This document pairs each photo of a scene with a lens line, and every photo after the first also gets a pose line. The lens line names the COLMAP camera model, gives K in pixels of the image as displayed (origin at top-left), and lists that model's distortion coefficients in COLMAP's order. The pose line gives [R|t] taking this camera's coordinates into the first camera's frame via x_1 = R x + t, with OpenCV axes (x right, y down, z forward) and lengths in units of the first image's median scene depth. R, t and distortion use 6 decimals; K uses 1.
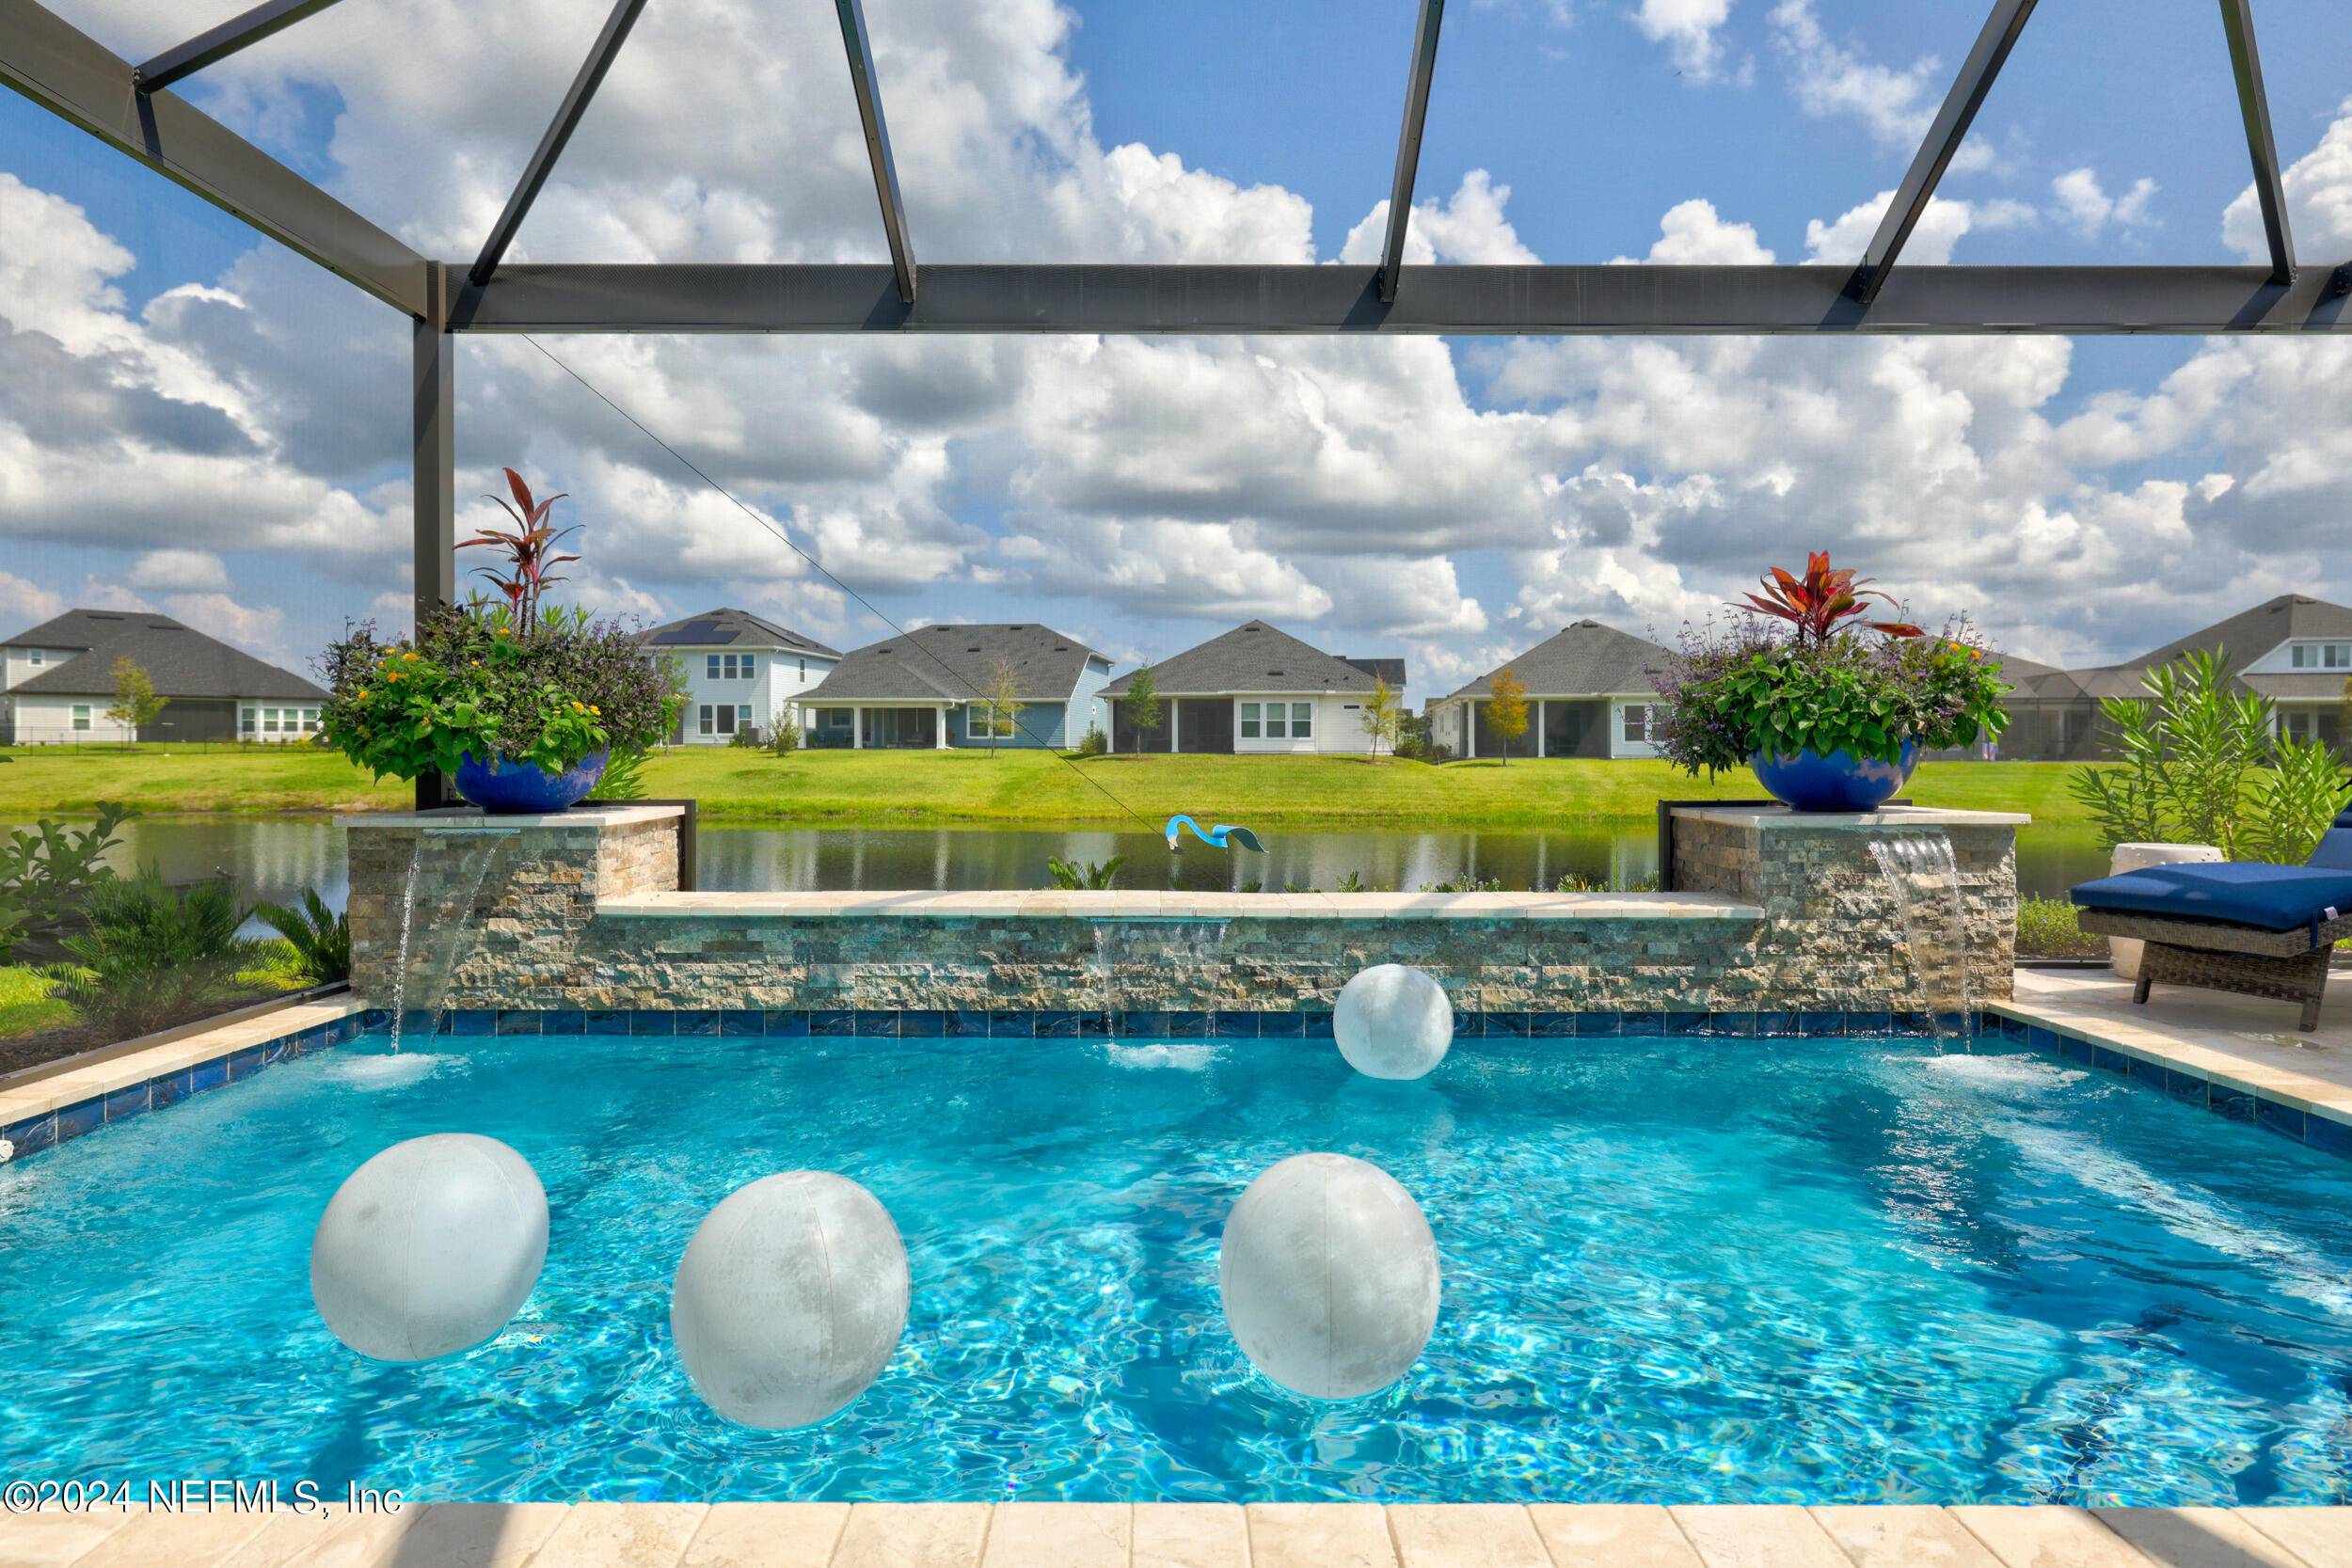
lens RADIAL K [[1337.5, 0, 1157.5], [0, 1337.5, 761.0], [0, 0, 1]] dist [-0.000395, 0.003148]
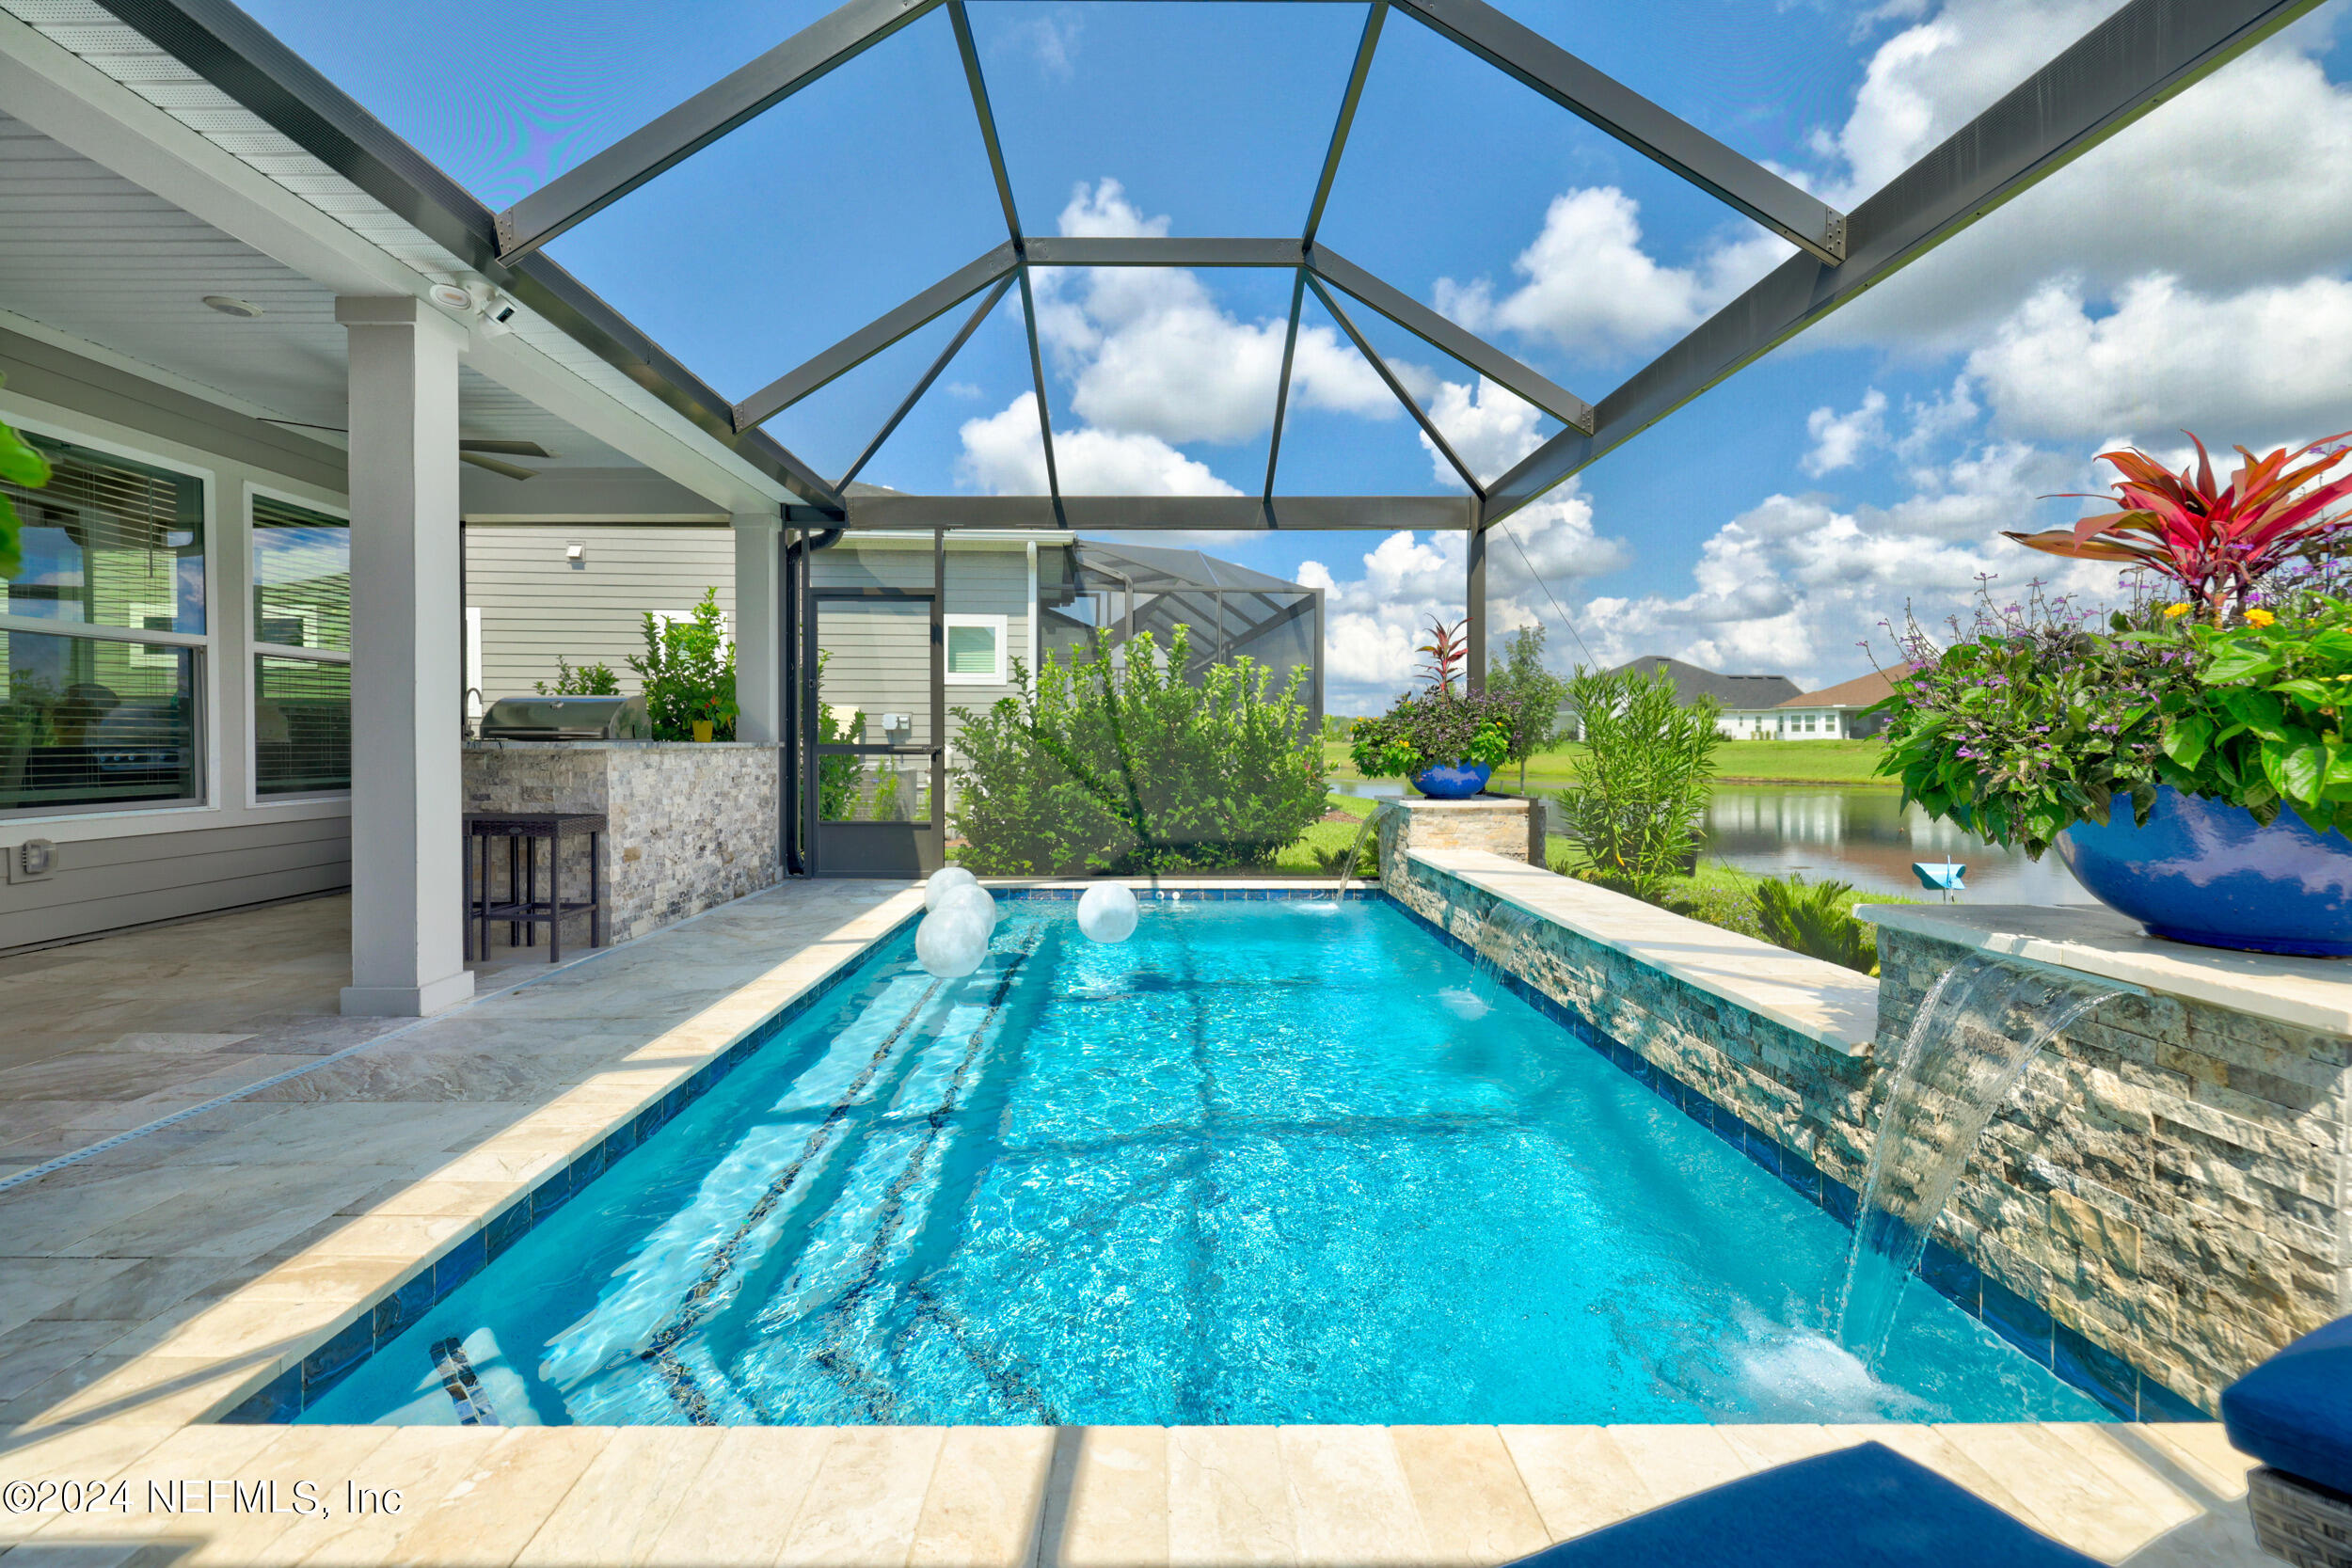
lens RADIAL K [[983.5, 0, 1150.6], [0, 983.5, 761.9], [0, 0, 1]] dist [-0.002384, 0.000256]
pose [[0.001863, 0.018695, -0.999824, 0.931314], [-0.008184, 0.999792, 0.018679, -0.035823], [0.999965, 0.008148, 0.002016, 0.640335]]
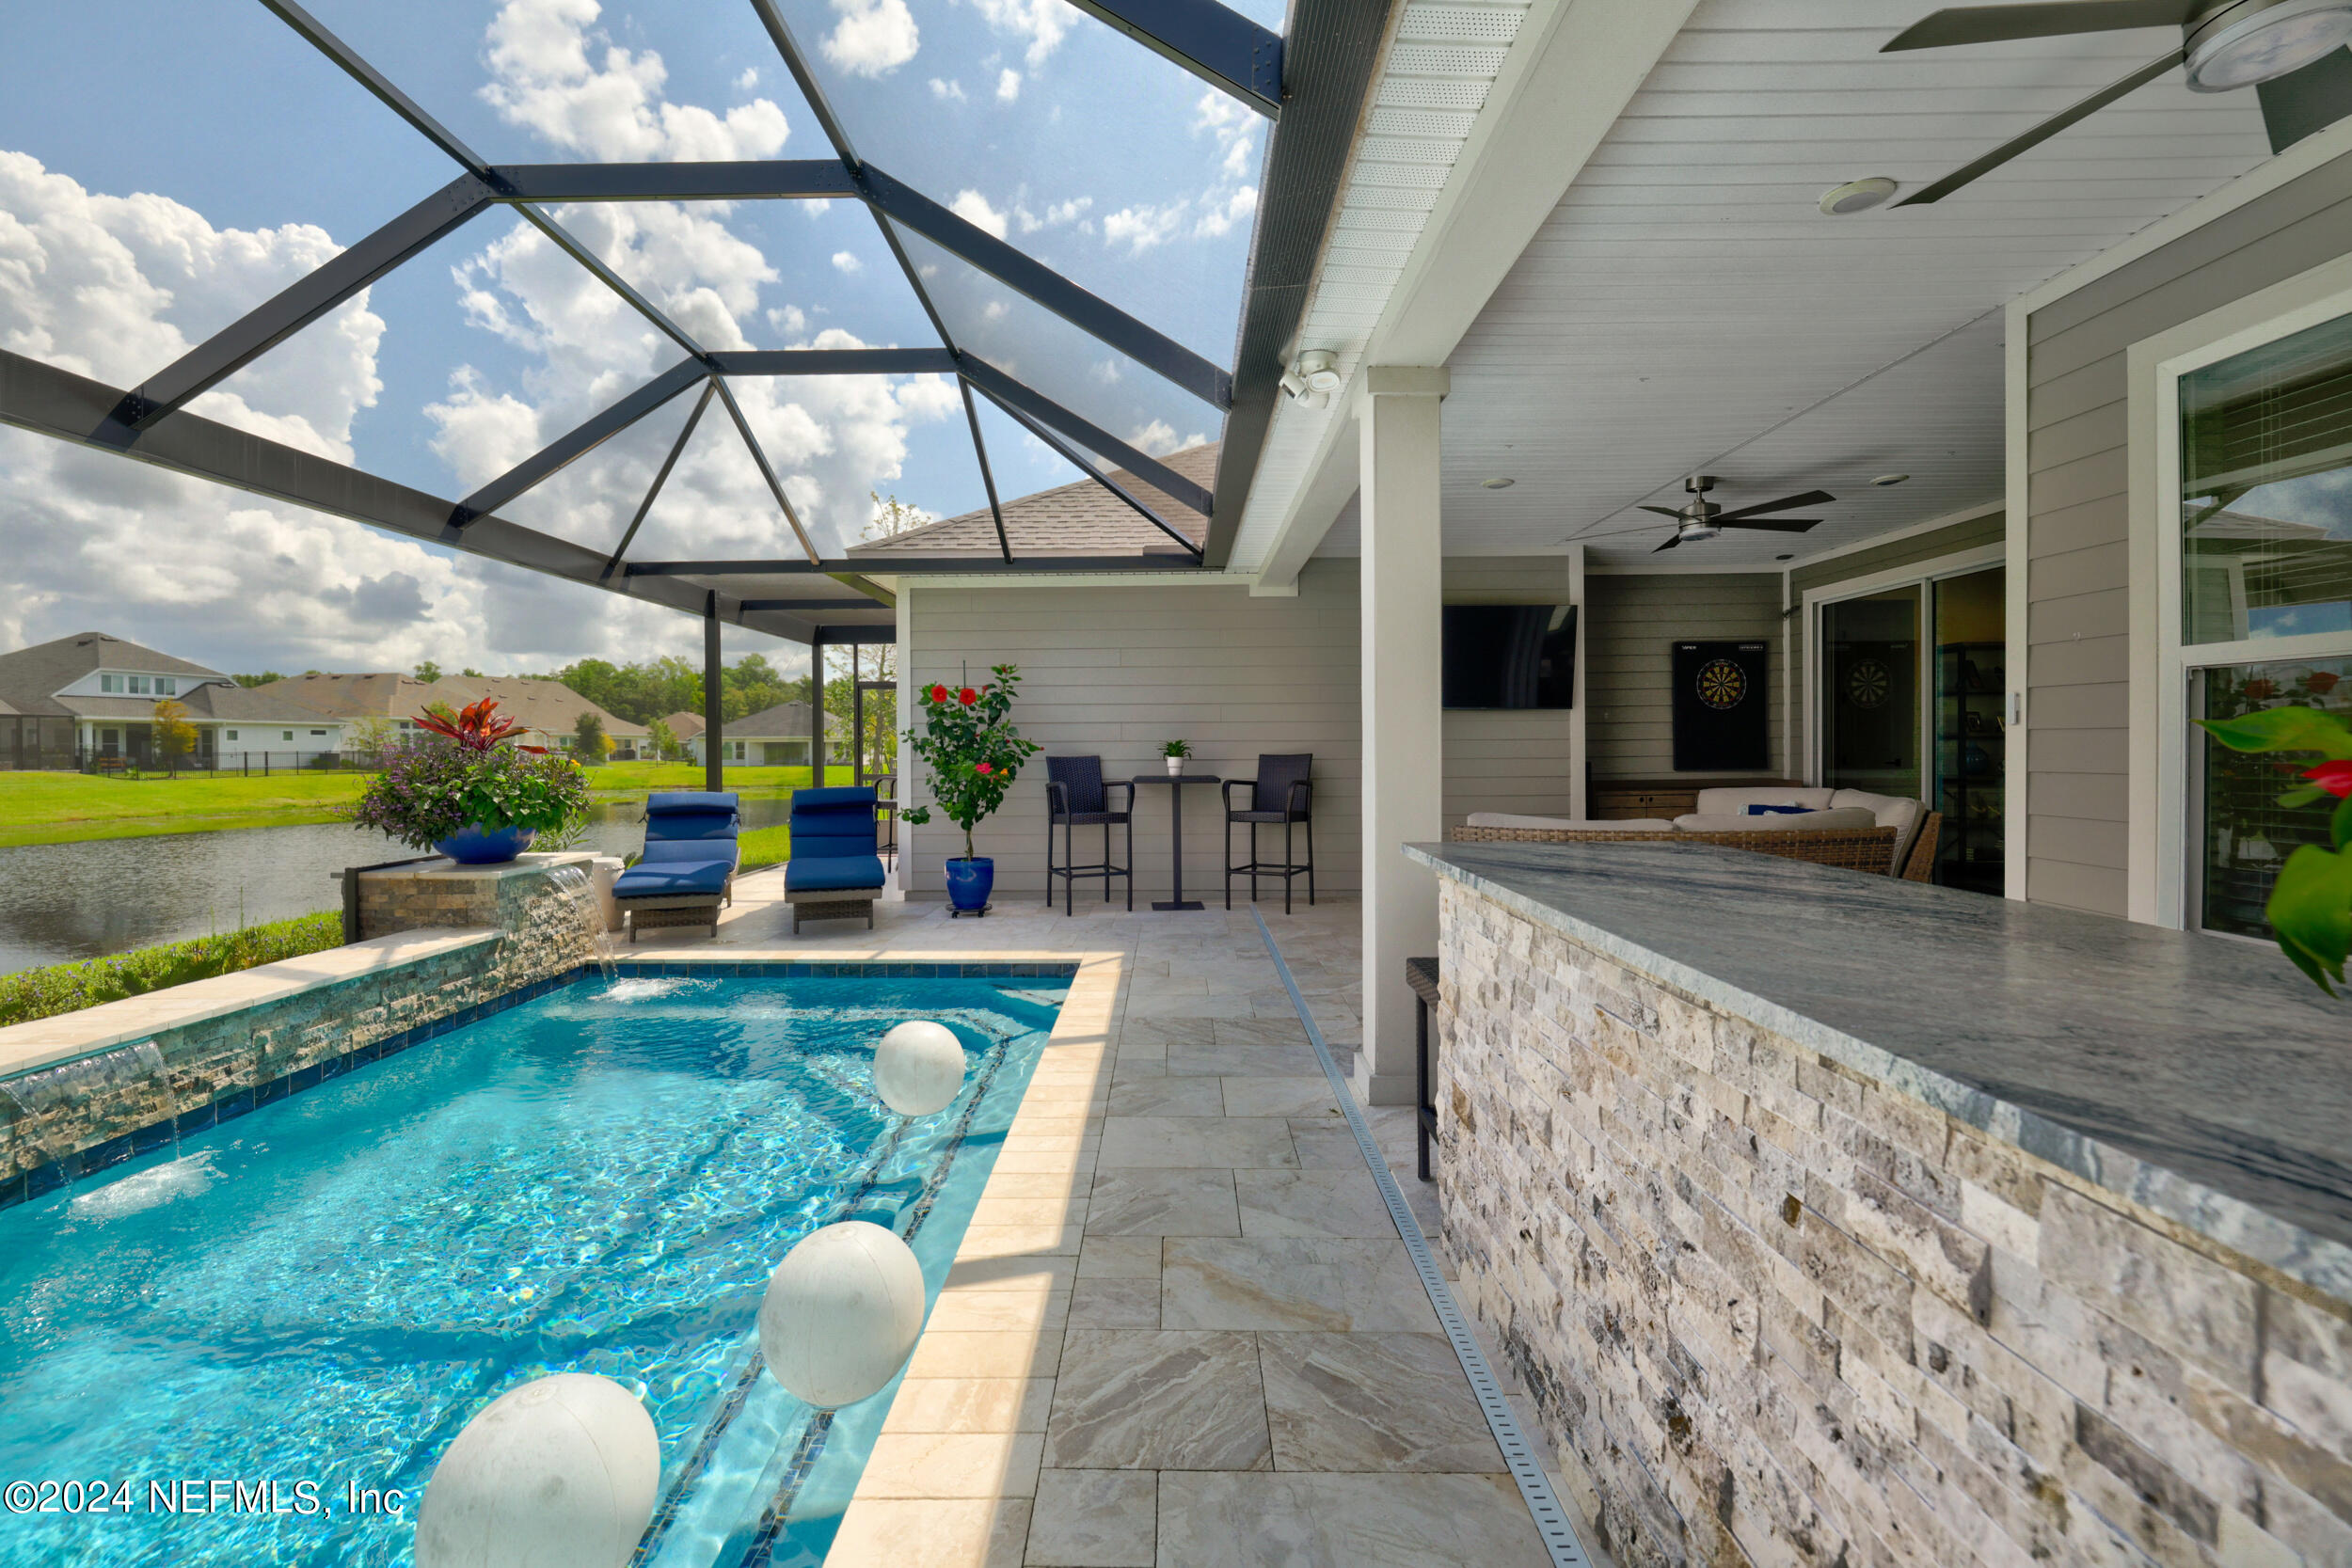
lens RADIAL K [[983.5, 0, 1158.0], [0, 983.5, 755.5], [0, 0, 1]] dist [-0.002384, 0.000256]
pose [[0.013122, -0.008523, 0.999878, -0.684633], [0.012611, 0.999886, 0.008358, -0.093402], [-0.999834, 0.012500, 0.013228, 0.211757]]
